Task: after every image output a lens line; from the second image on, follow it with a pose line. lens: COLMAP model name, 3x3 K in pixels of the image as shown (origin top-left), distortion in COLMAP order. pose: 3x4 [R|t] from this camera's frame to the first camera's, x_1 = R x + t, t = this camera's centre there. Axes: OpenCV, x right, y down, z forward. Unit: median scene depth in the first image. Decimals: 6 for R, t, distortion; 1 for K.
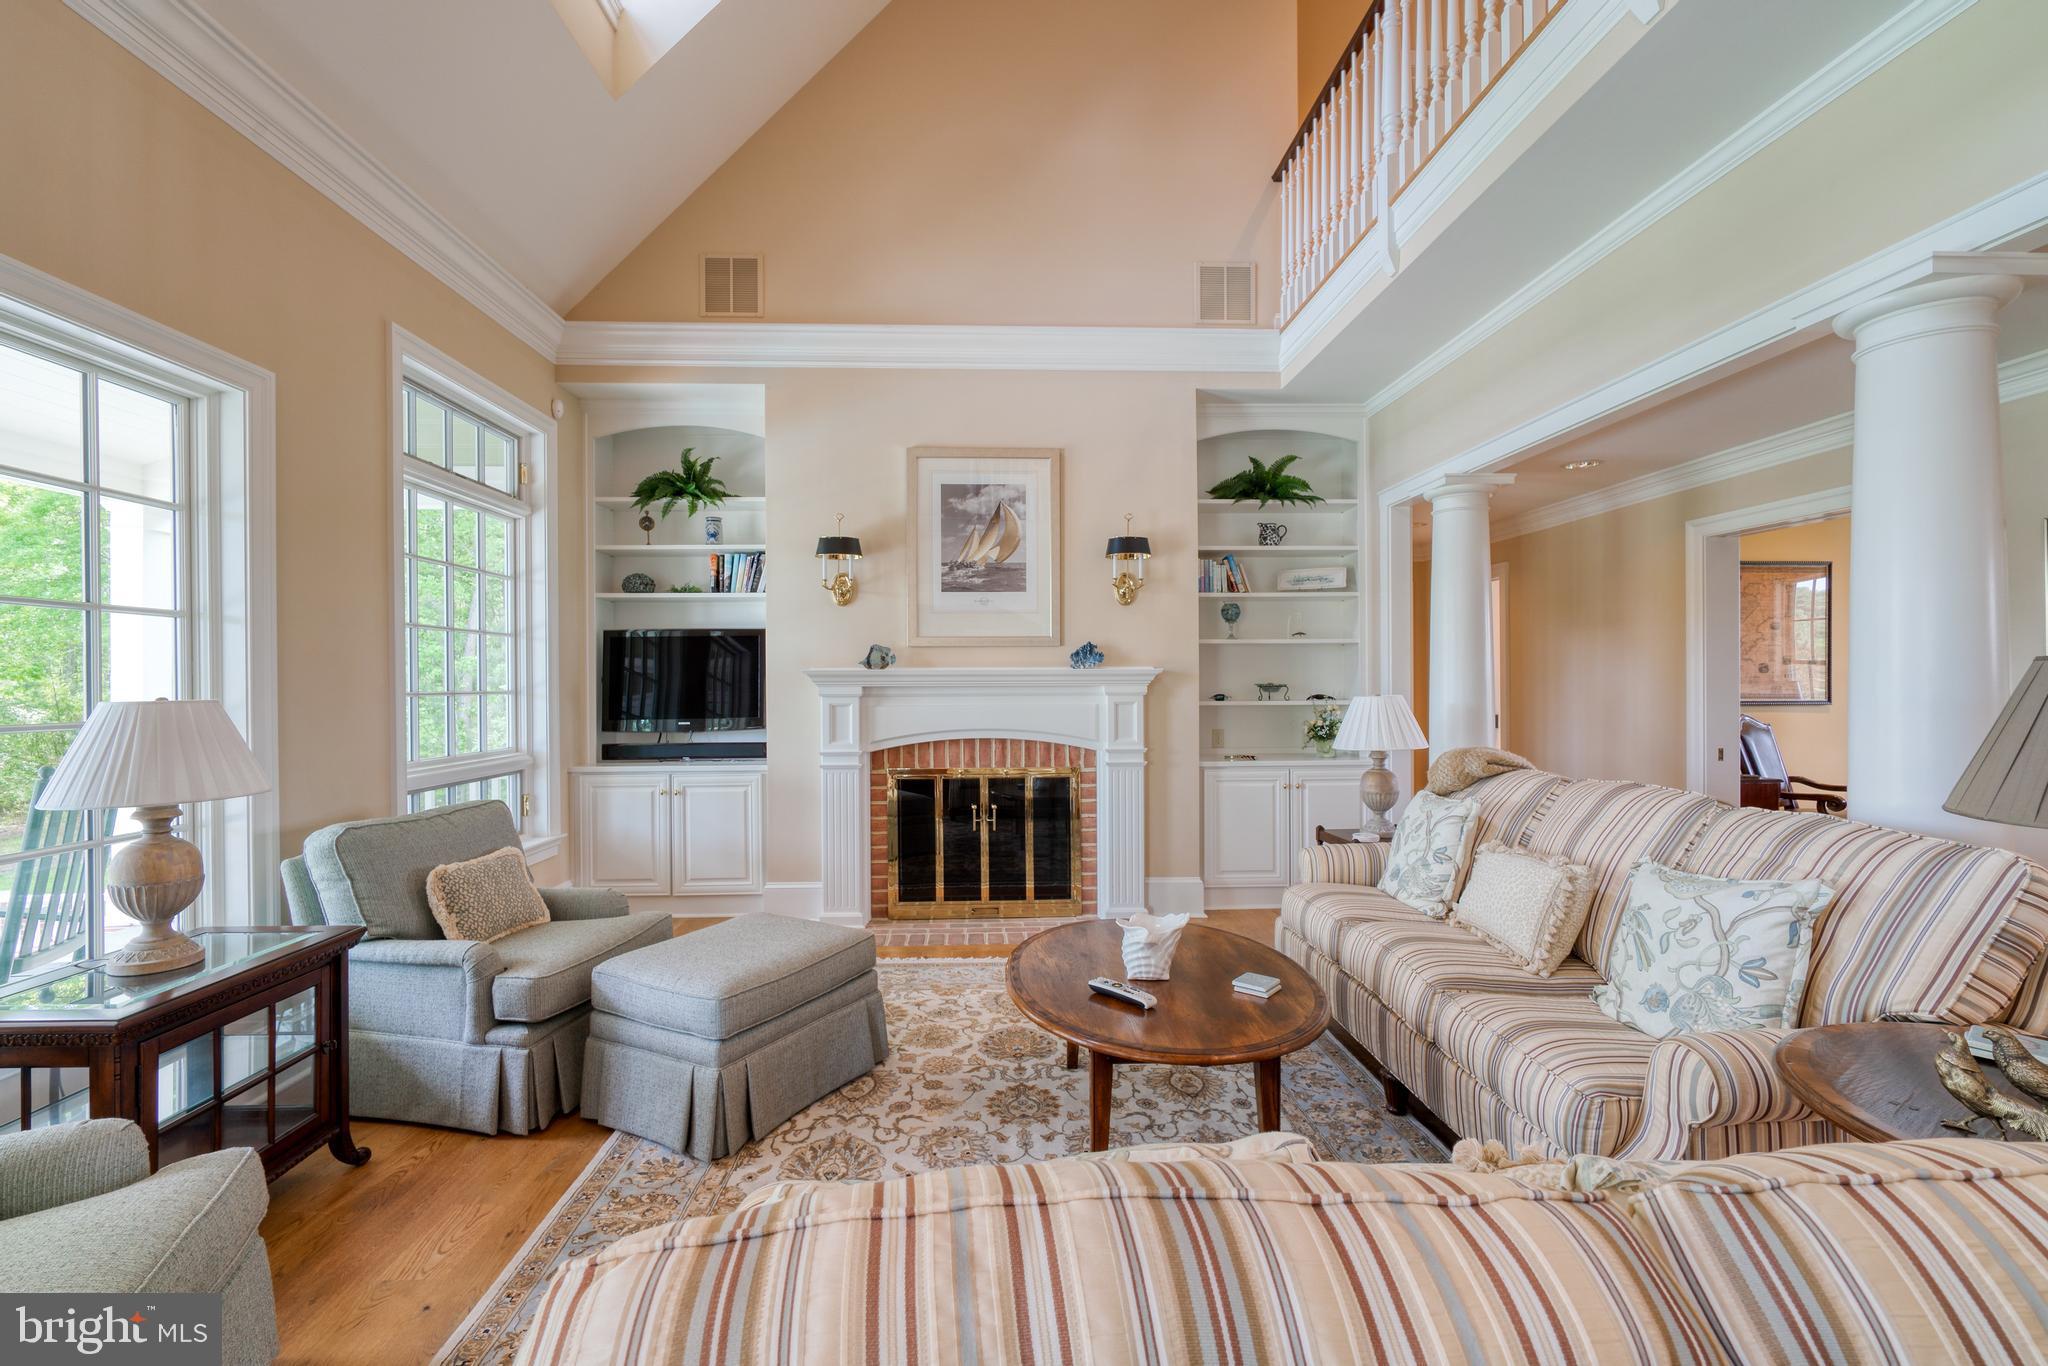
lens RADIAL K [[876.4, 0, 1013.4], [0, 876.4, 682.2], [0, 0, 1]] dist [-0.008623, -0.001398]
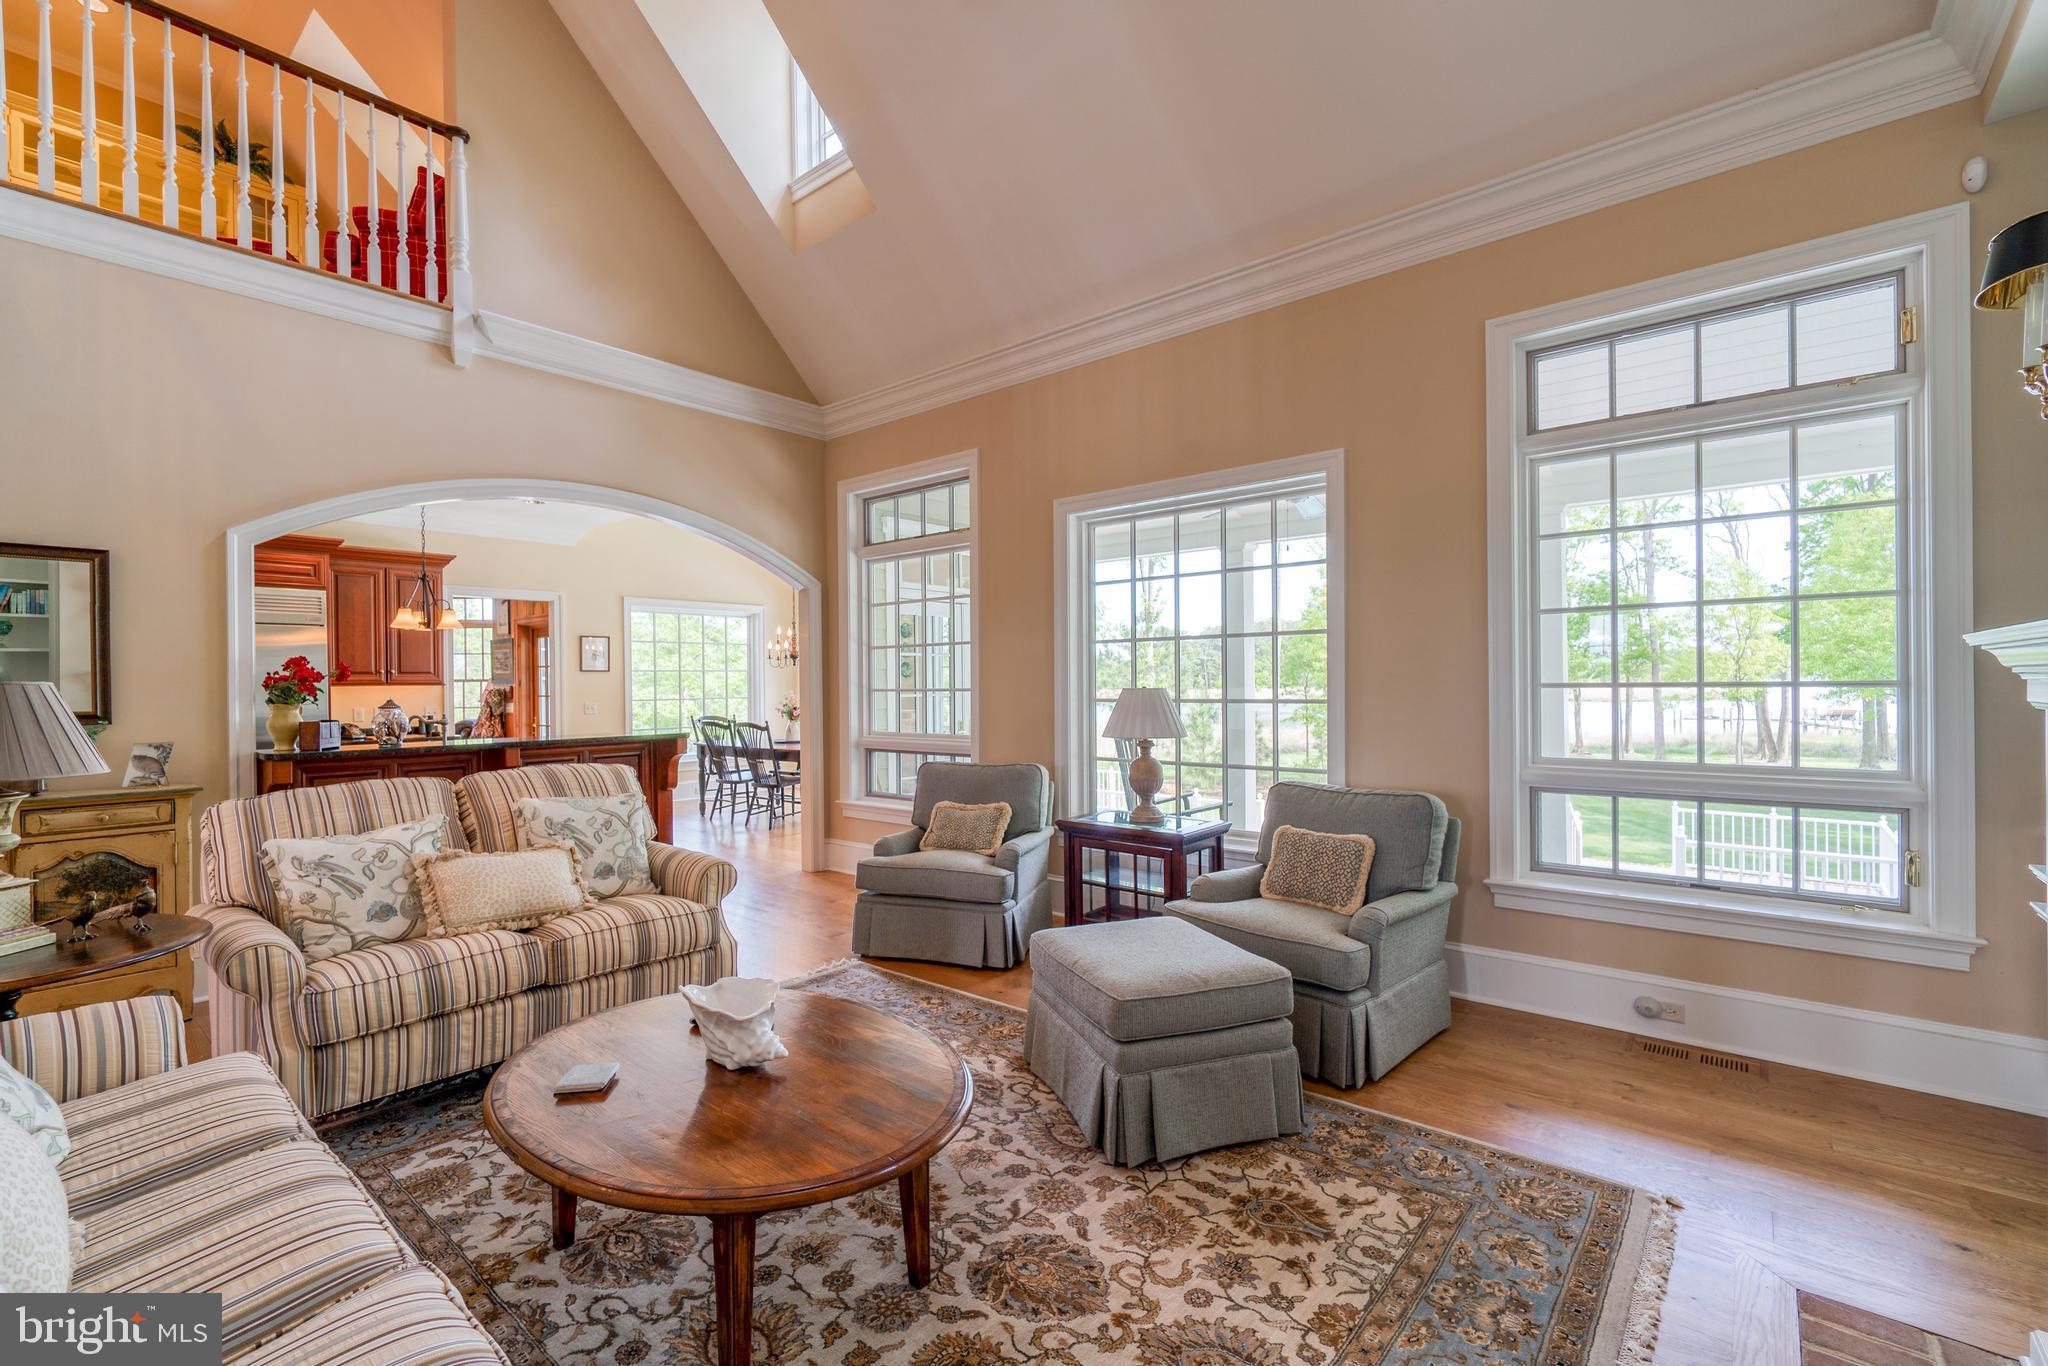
lens RADIAL K [[876.4, 0, 1030.1], [0, 876.4, 680.4], [0, 0, 1]] dist [-0.008623, -0.001398]
pose [[-0.663222, 0.015168, -0.748269, 0.294362], [0.018430, 0.999822, 0.003932, -0.002706], [0.748195, -0.011183, -0.663384, 0.901711]]
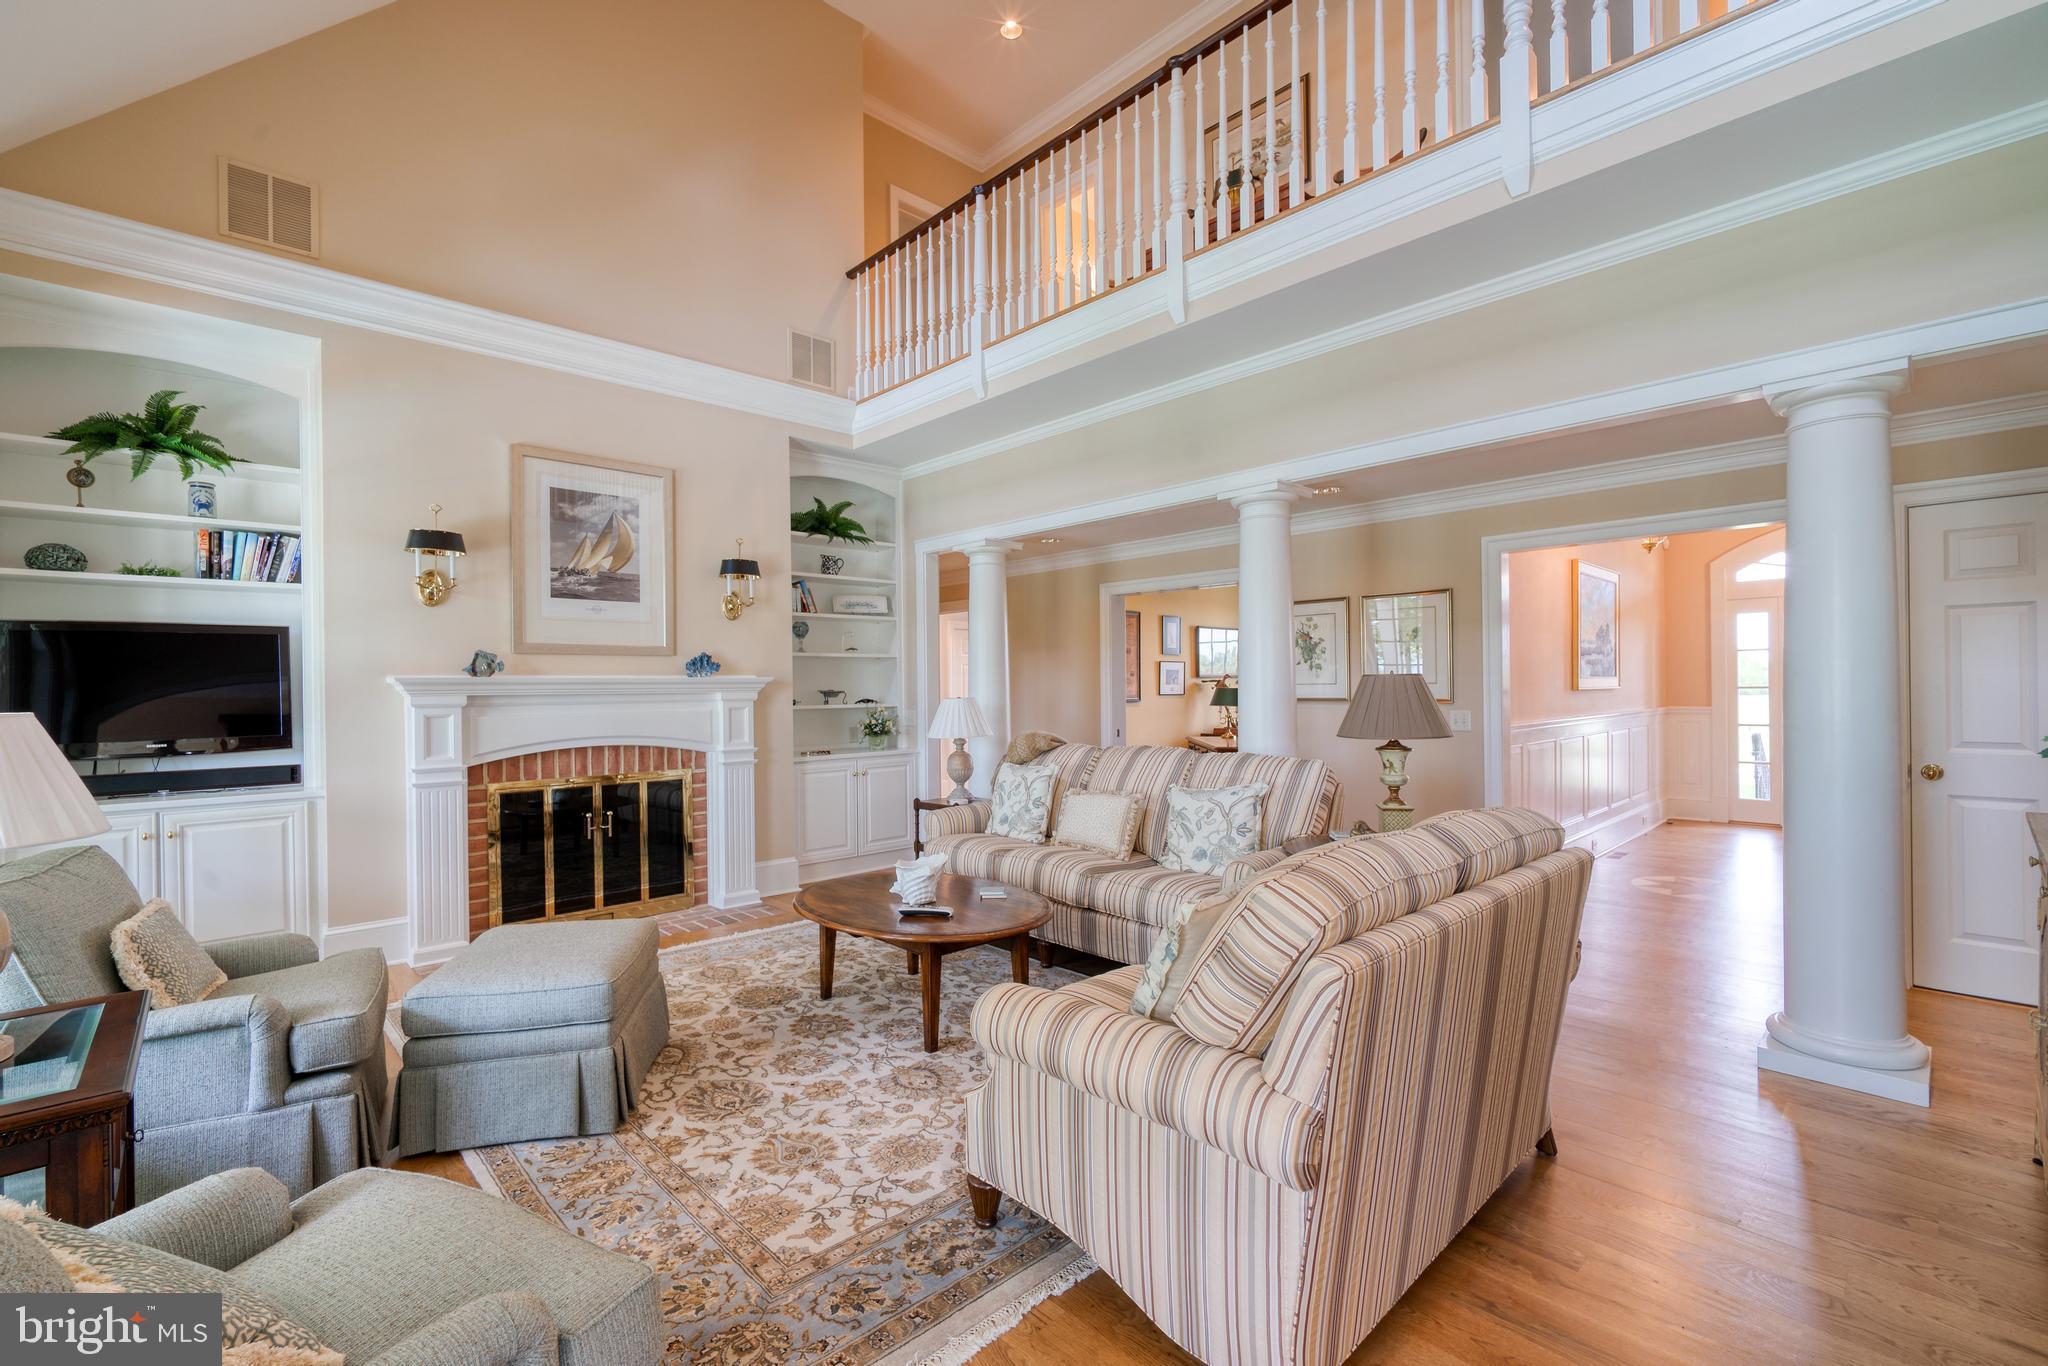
lens RADIAL K [[876.4, 0, 1019.2], [0, 876.4, 682.1], [0, 0, 1]] dist [-0.008623, -0.001398]
pose [[0.755927, 0.000633, 0.654656, -0.325899], [0.005948, 0.999952, -0.007835, 0.001470], [-0.654629, 0.009817, 0.755886, -0.074631]]
